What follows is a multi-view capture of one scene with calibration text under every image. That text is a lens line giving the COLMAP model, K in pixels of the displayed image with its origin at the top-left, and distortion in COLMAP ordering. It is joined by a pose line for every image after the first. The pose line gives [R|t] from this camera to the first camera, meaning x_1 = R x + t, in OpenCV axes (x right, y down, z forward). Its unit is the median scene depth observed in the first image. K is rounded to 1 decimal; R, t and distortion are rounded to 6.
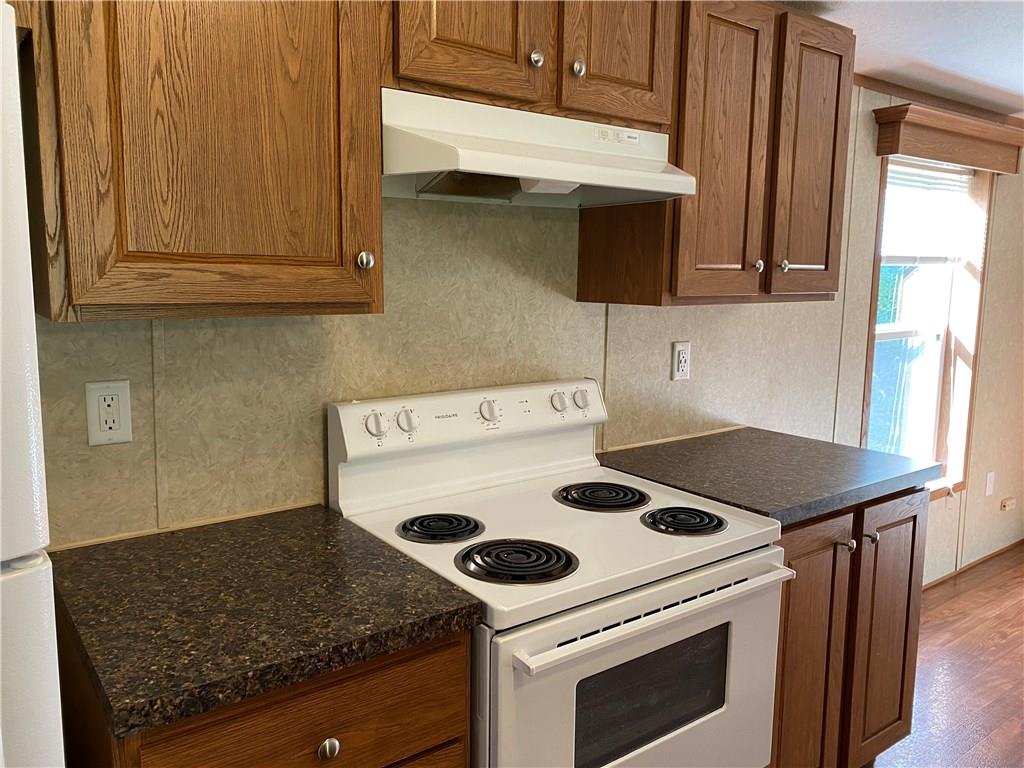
lens RADIAL K [[788.1, 0, 511.2], [0, 788.1, 371.9], [0, 0, 1]] dist [0.092562, -0.120710]
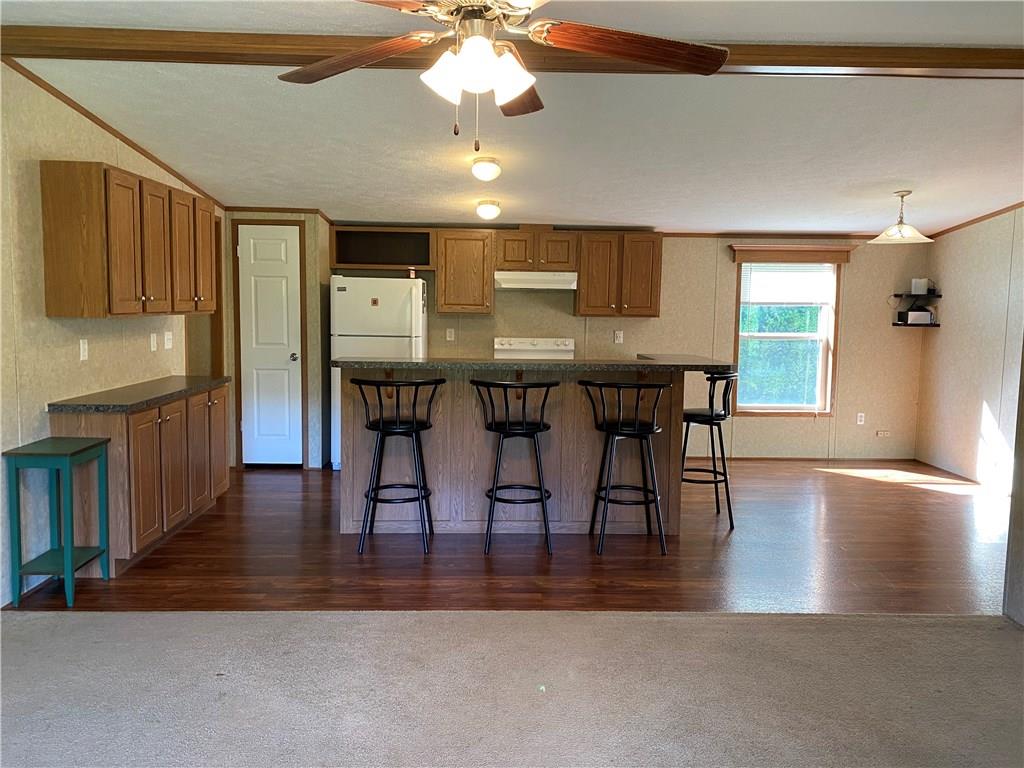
lens RADIAL K [[788.1, 0, 511.2], [0, 788.1, 371.9], [0, 0, 1]] dist [0.092562, -0.120710]
pose [[0.812204, 0.051445, -0.581100, 2.287059], [-0.082309, 0.996245, -0.026845, 0.325919], [0.577537, 0.069634, 0.813389, -2.371908]]
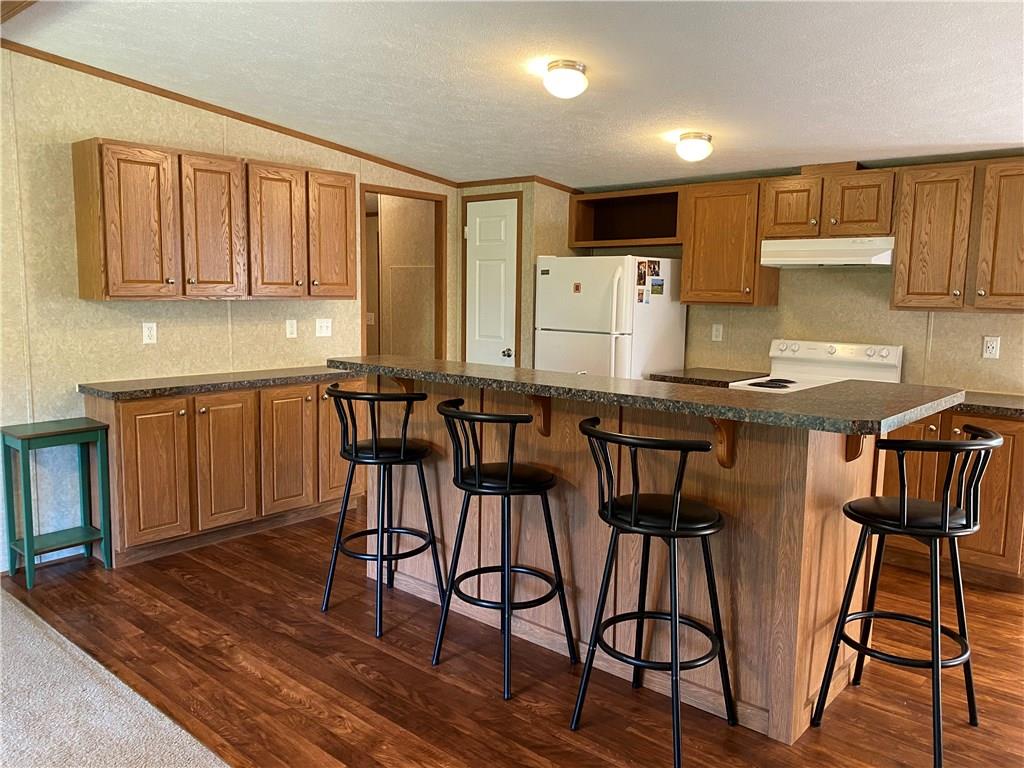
lens RADIAL K [[788.1, 0, 511.2], [0, 788.1, 371.9], [0, 0, 1]] dist [0.092562, -0.120710]
pose [[0.195896, 0.095836, -0.975930, 2.396945], [-0.140726, 0.987659, 0.068740, 0.092725], [0.970475, 0.123872, 0.206966, -0.541200]]
